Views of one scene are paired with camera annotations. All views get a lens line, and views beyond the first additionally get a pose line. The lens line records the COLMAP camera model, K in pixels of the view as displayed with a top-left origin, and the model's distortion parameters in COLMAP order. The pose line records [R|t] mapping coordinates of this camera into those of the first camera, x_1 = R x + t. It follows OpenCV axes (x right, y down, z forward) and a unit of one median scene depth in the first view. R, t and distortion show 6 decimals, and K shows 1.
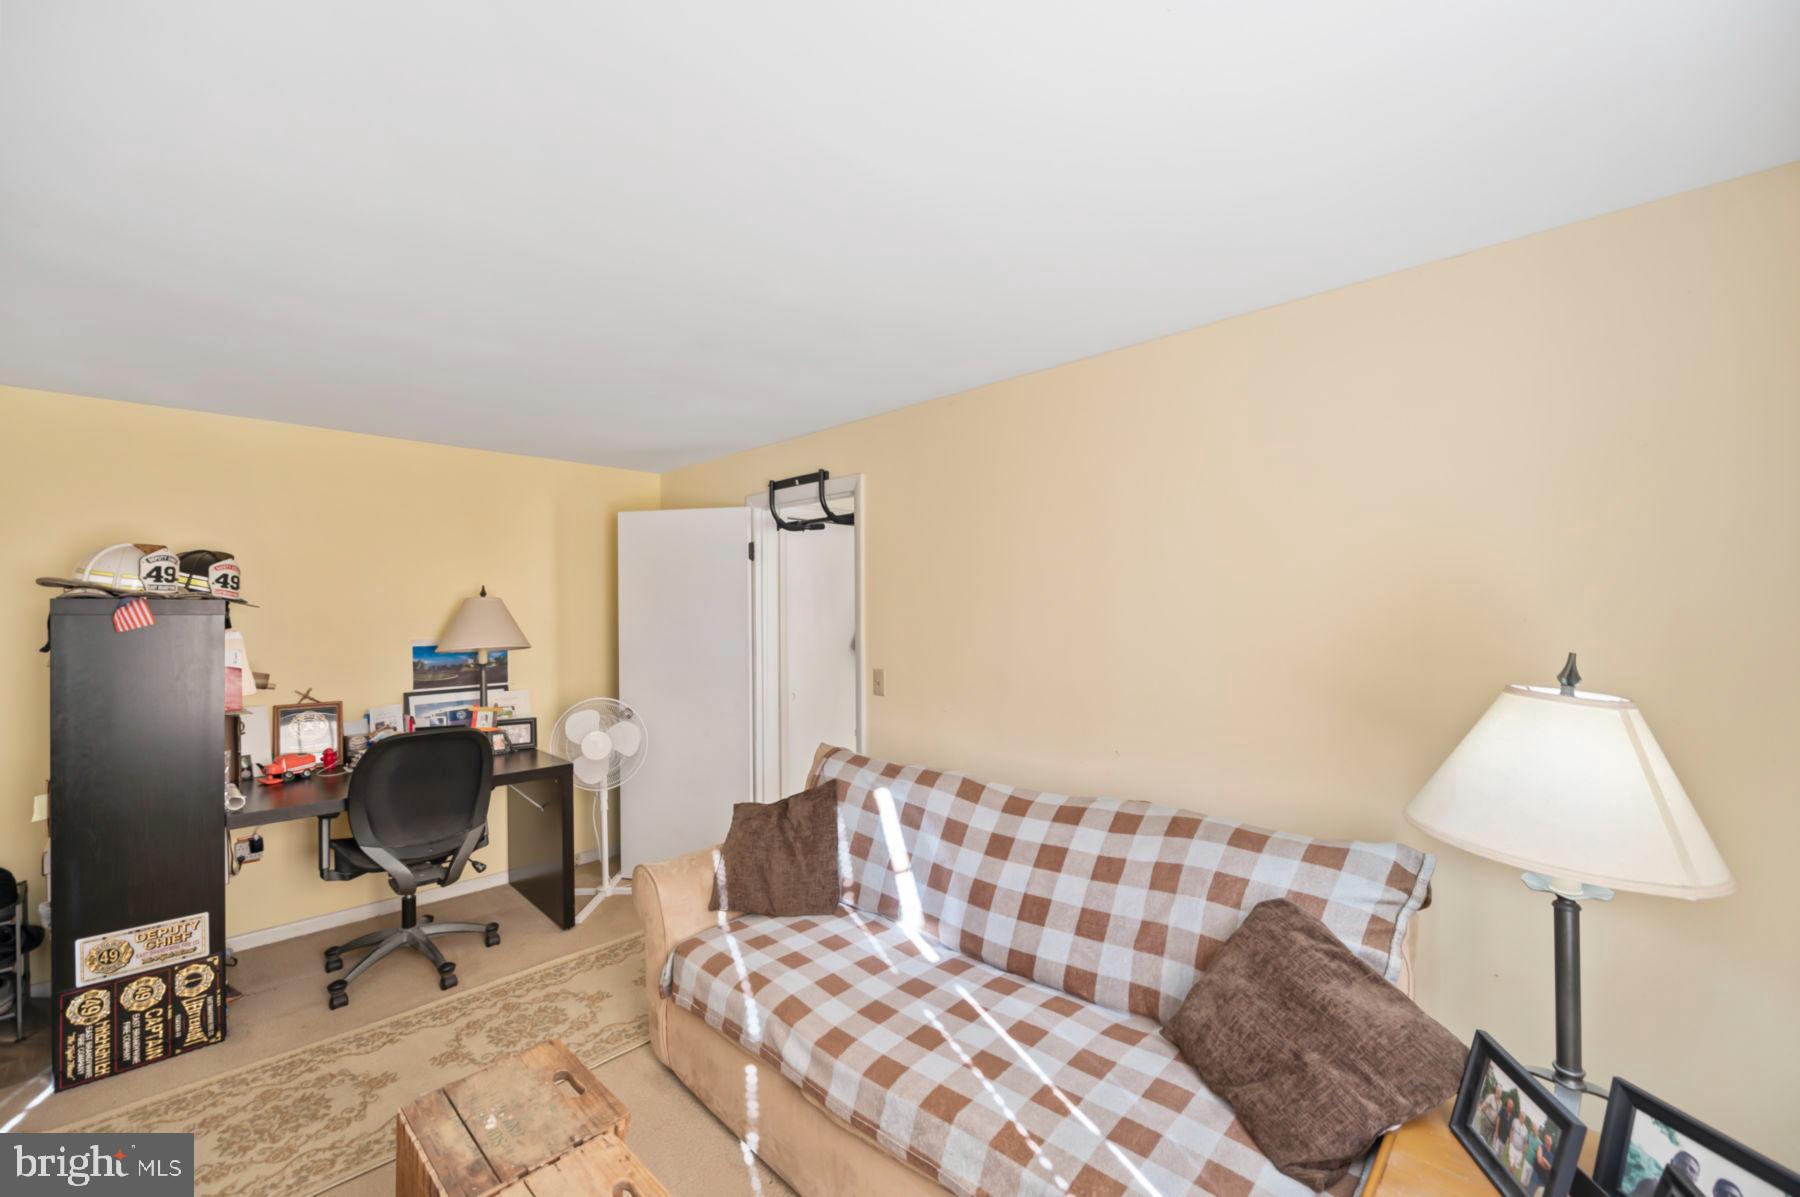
lens RADIAL K [[710.1, 0, 901.3], [0, 710.1, 608.6], [0, 0, 1]] dist [-0.000291, 0.000014]
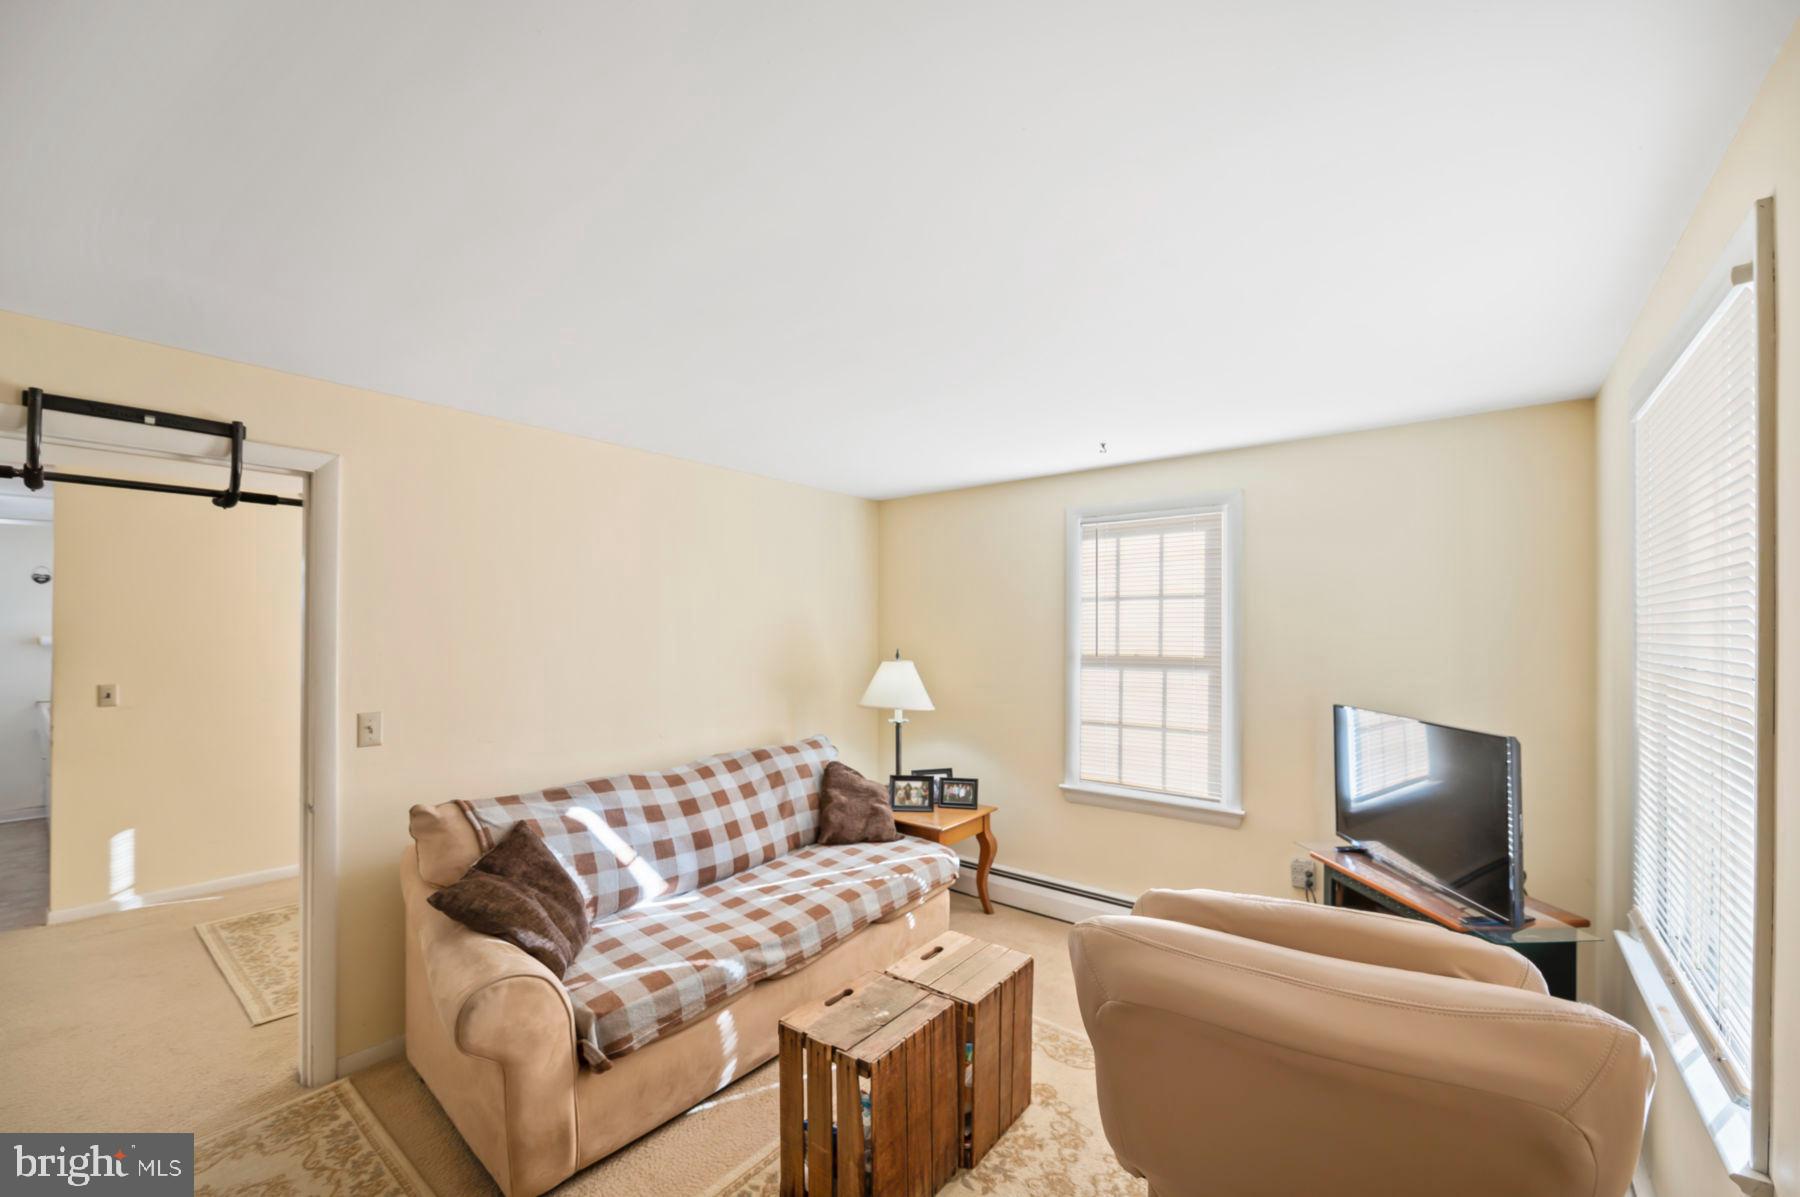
lens RADIAL K [[710.1, 0, 904.2], [0, 710.1, 629.8], [0, 0, 1]] dist [-0.000291, 0.000014]
pose [[-0.097151, 0.007592, 0.995241, -1.336448], [0.002447, 0.999970, -0.007390, 0.001256], [-0.995267, 0.001717, -0.097167, 0.749162]]
